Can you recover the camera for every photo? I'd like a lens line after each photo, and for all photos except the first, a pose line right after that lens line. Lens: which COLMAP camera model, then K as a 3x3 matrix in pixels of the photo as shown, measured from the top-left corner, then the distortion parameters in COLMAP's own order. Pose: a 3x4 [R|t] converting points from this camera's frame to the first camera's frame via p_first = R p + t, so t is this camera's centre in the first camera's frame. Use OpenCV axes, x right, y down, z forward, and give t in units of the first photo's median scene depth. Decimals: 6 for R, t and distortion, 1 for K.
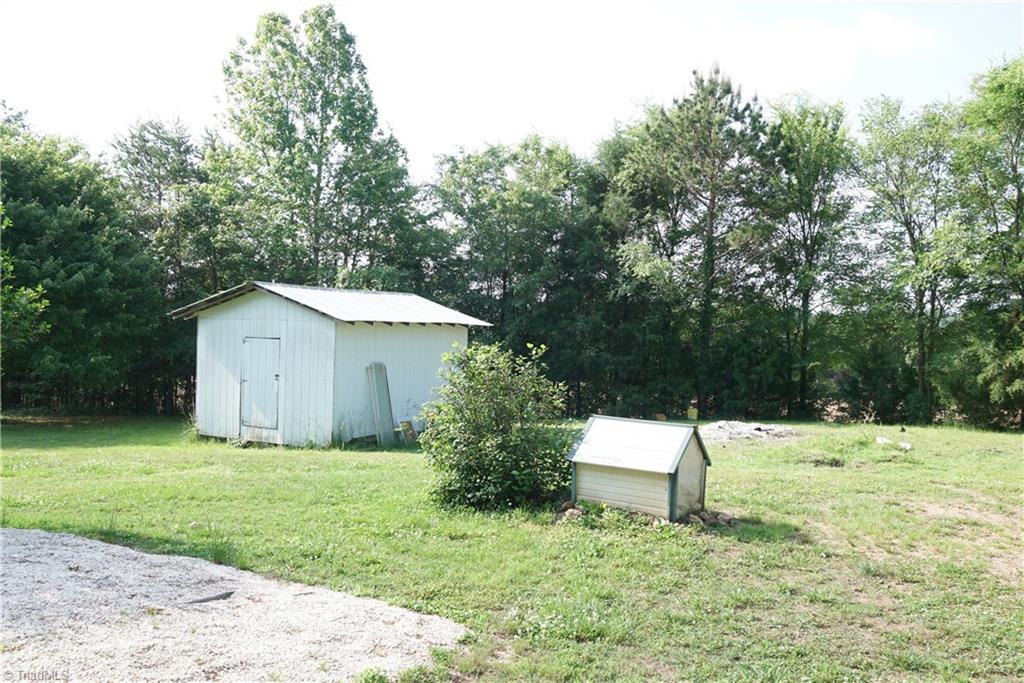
lens RADIAL K [[855.7, 0, 511.8], [0, 855.7, 336.7], [0, 0, 1]] dist [-0.047519, -0.002805]
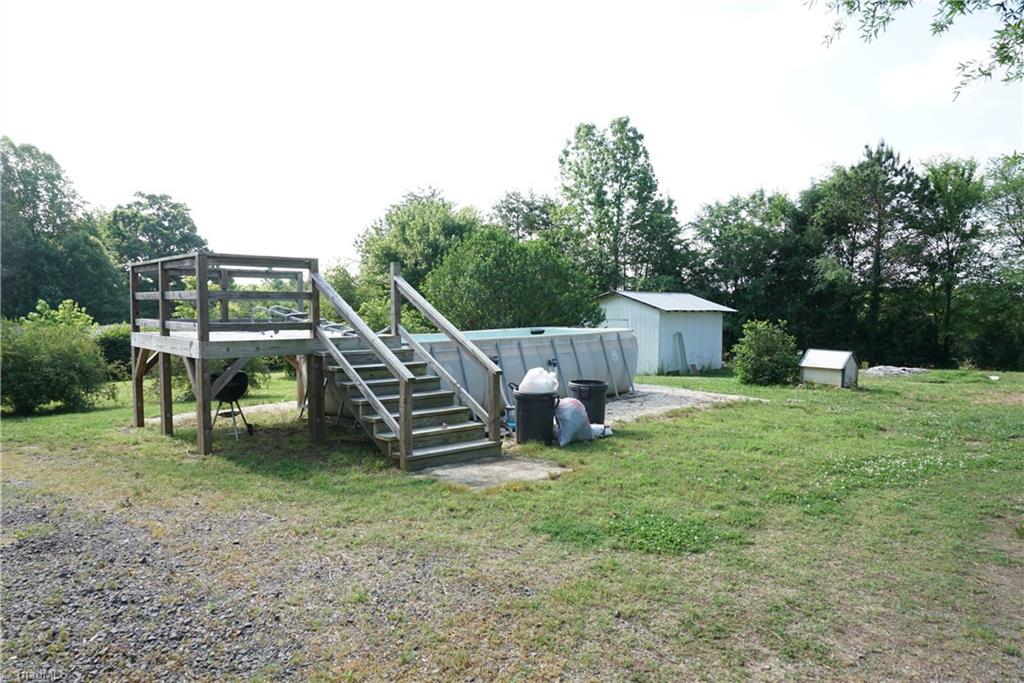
lens RADIAL K [[686.8, 0, 510.4], [0, 686.8, 343.4], [0, 0, 1]] dist [-0.057241, 0.029894]
pose [[0.958254, -0.002908, -0.285903, -0.055538], [0.013108, 0.999344, 0.033770, -0.000118], [0.285617, -0.036108, 0.957663, -0.368100]]
